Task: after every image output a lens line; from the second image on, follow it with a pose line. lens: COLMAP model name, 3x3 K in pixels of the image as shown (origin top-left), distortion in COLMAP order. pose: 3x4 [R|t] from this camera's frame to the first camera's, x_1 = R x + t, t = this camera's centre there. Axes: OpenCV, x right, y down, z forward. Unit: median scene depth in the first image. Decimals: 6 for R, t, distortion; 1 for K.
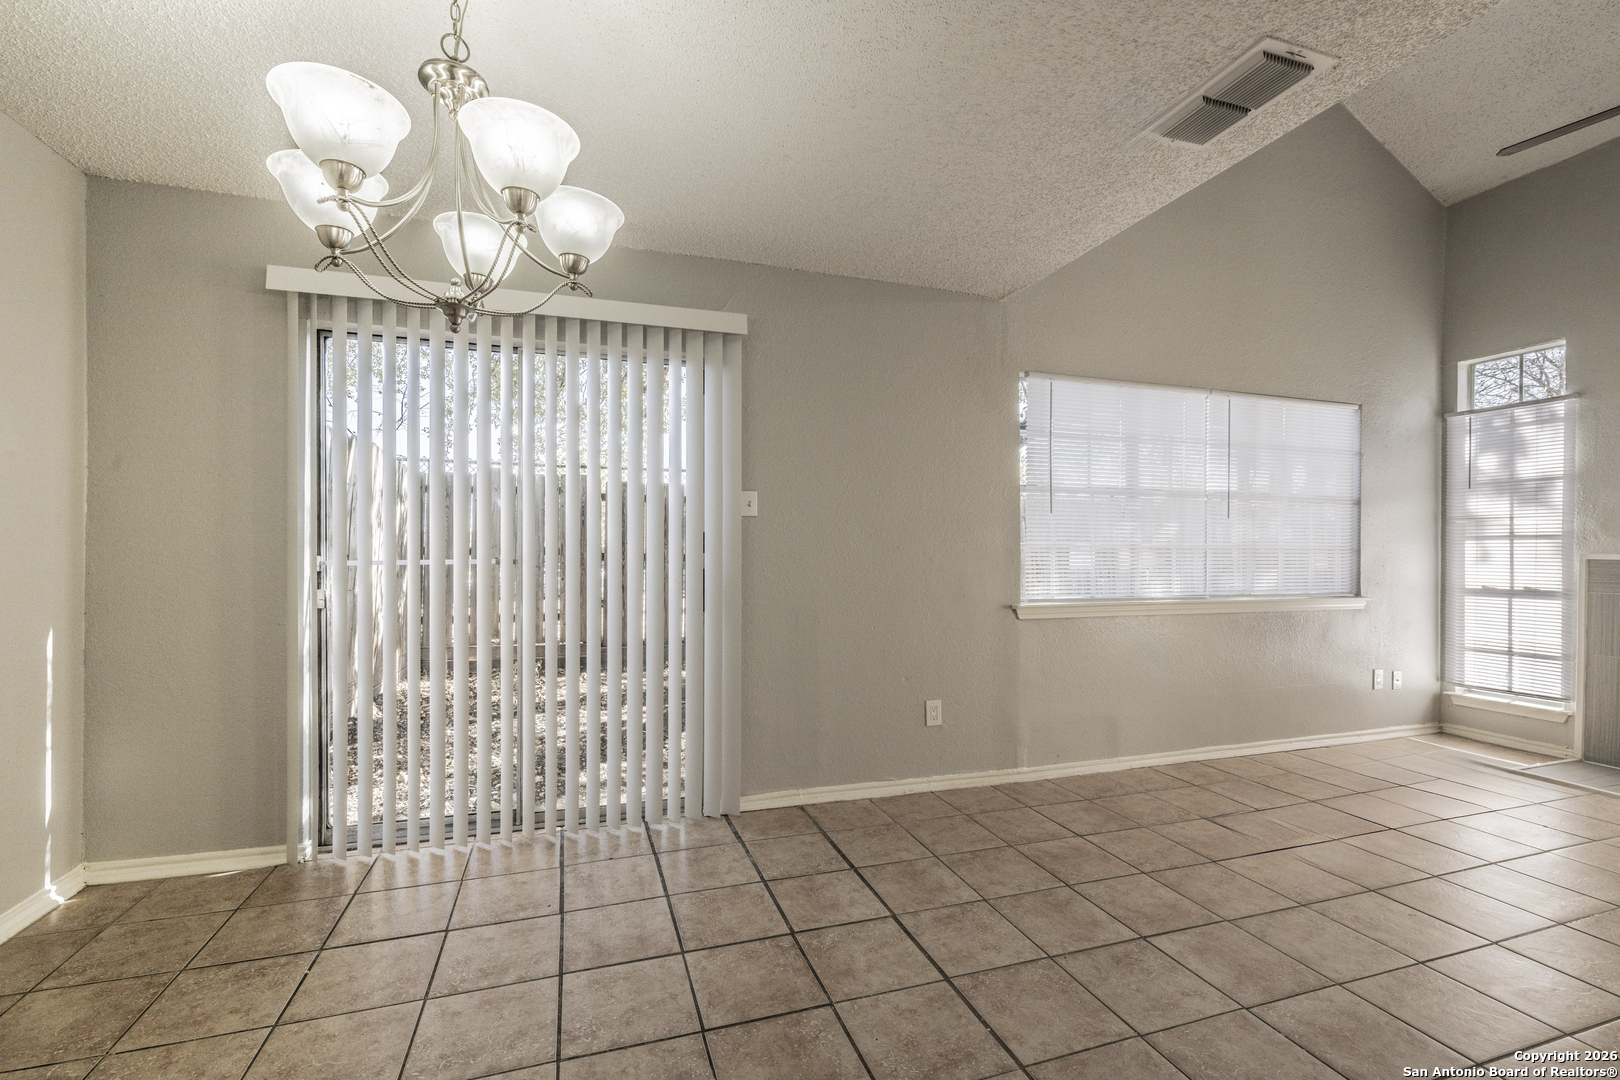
lens RADIAL K [[657.2, 0, 804.2], [0, 657.2, 562.1], [0, 0, 1]] dist [-0.000581, -0.000665]
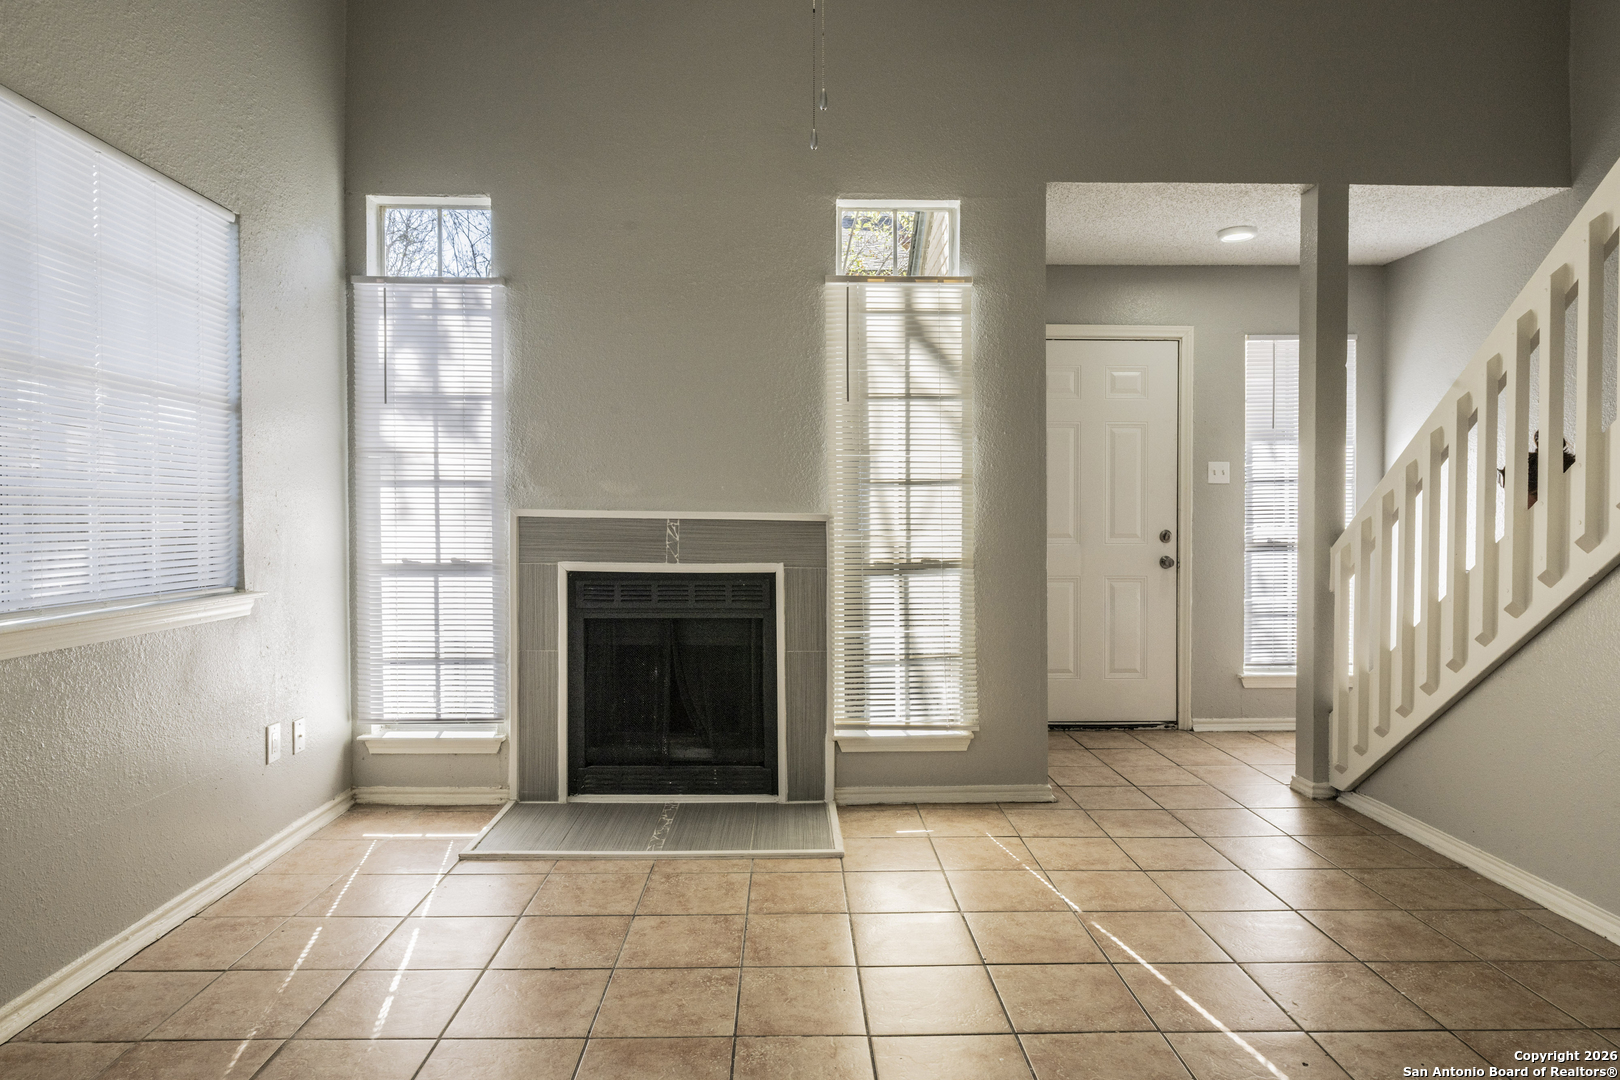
lens RADIAL K [[982.6, 0, 783.9], [0, 982.6, 532.7], [0, 0, 1]] dist [-0.003954, -0.000719]
pose [[0.297886, -0.021753, 0.954354, 0.313920], [0.007074, 0.999763, 0.020580, -0.008150], [-0.954575, 0.000621, 0.297969, 0.478506]]
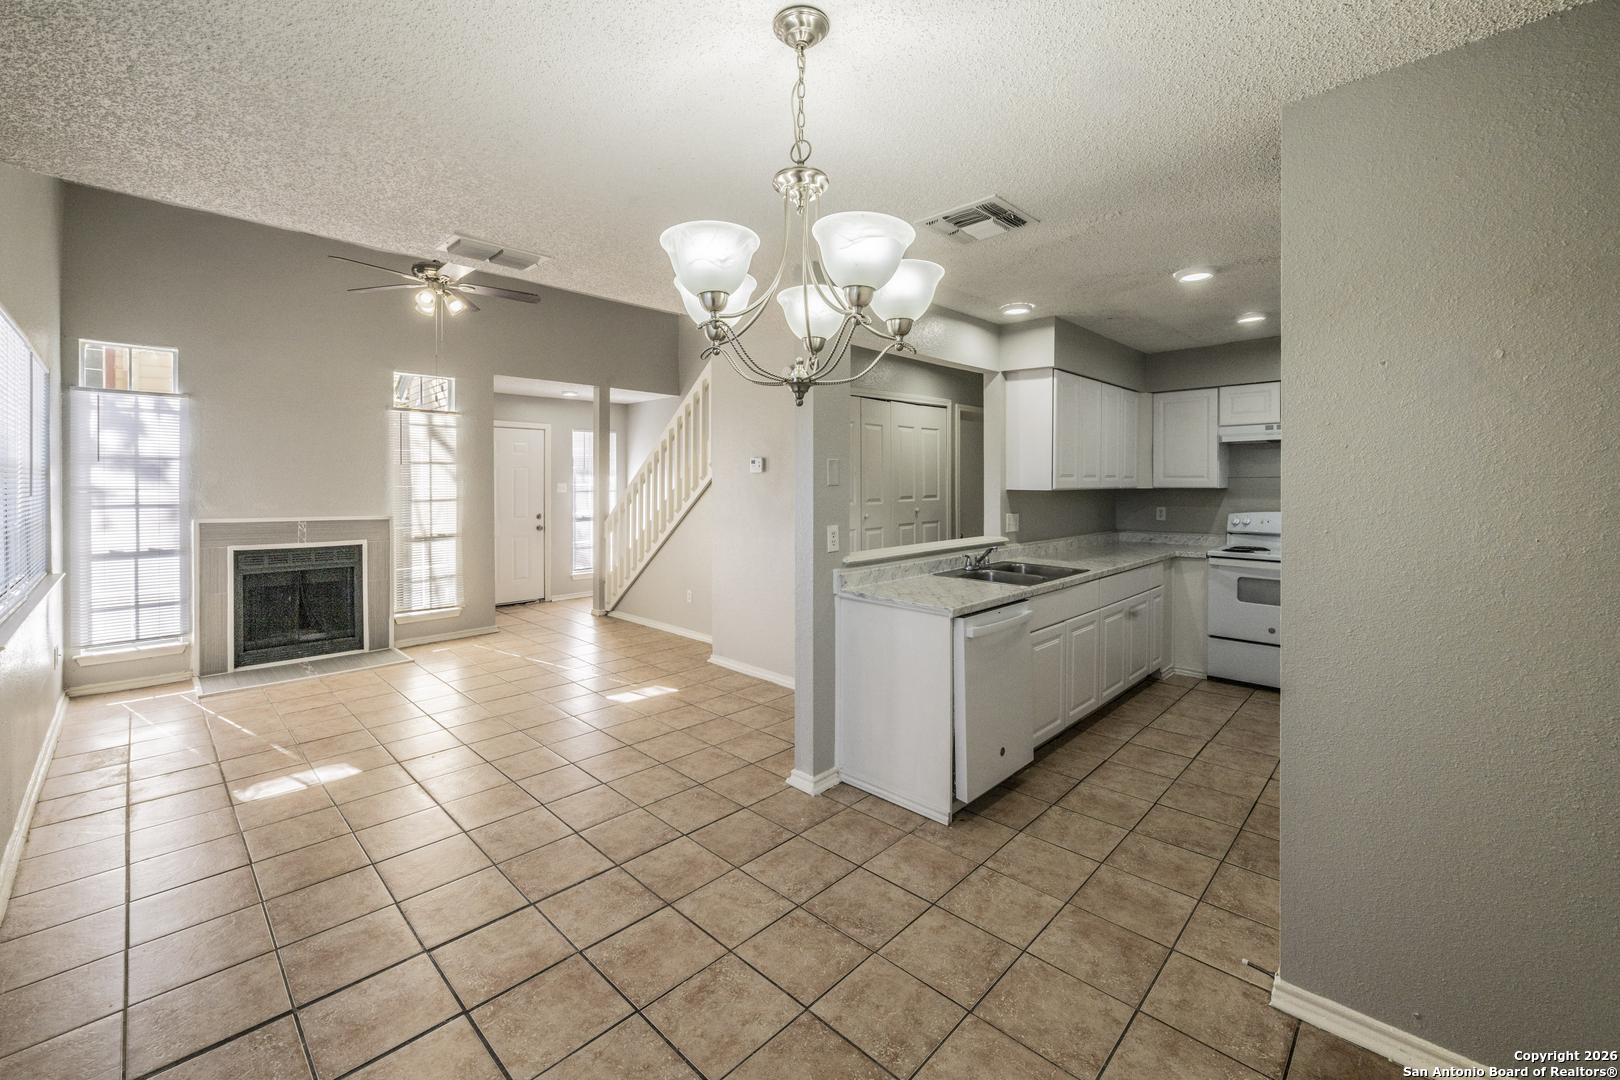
lens RADIAL K [[672.1, 0, 819.2], [0, 672.1, 487.0], [0, 0, 1]] dist [-0.000740, -0.000046]
pose [[-0.475303, -0.010994, 0.879754, -0.673403], [0.002572, 0.999900, 0.013885, -0.107500], [-0.879819, 0.008862, -0.475227, 0.633110]]
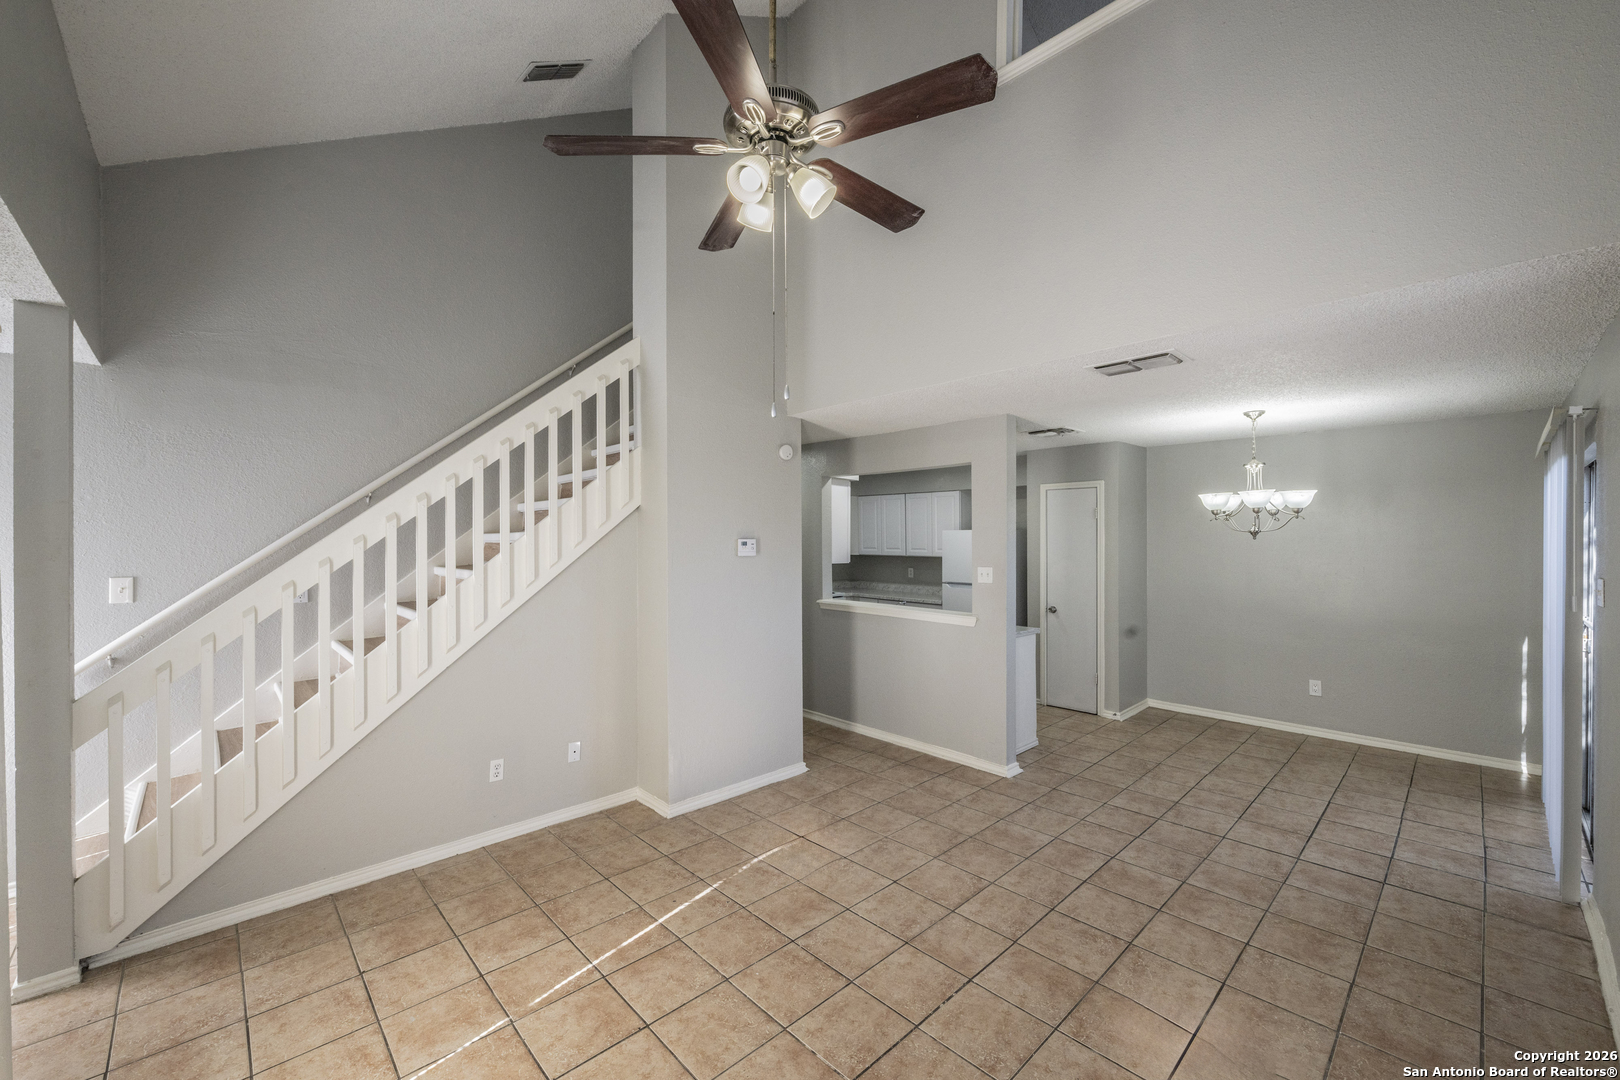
lens RADIAL K [[636.1, 0, 814.1], [0, 636.1, 534.7], [0, 0, 1]] dist [0.000191, -0.000380]
pose [[-0.898453, -0.003981, -0.439051, 1.251213], [-0.005091, 0.999986, 0.001352, -0.165691], [0.439040, 0.003450, -0.898461, 1.244560]]
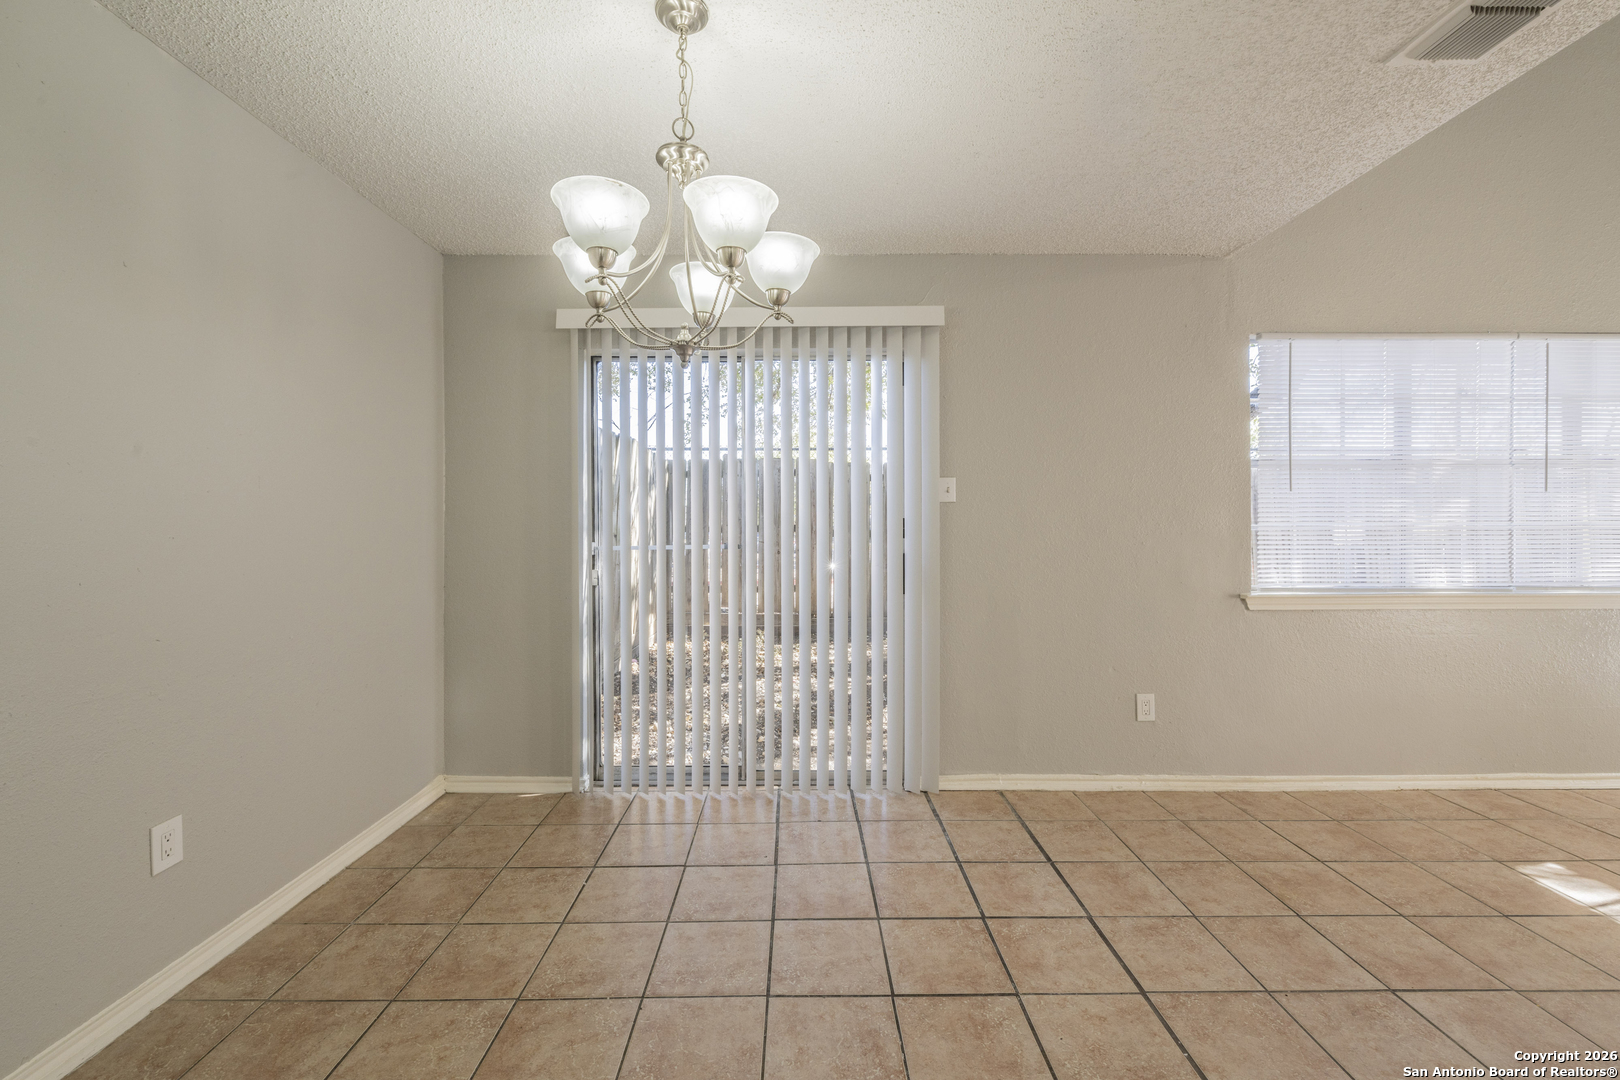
lens RADIAL K [[636.1, 0, 814.1], [0, 636.1, 534.7], [0, 0, 1]] dist [0.000191, -0.000380]
pose [[0.954072, -0.012317, -0.299323, 0.024334], [0.010007, 0.999907, -0.009249, -0.019520], [0.299410, 0.005829, 0.954107, -0.022841]]
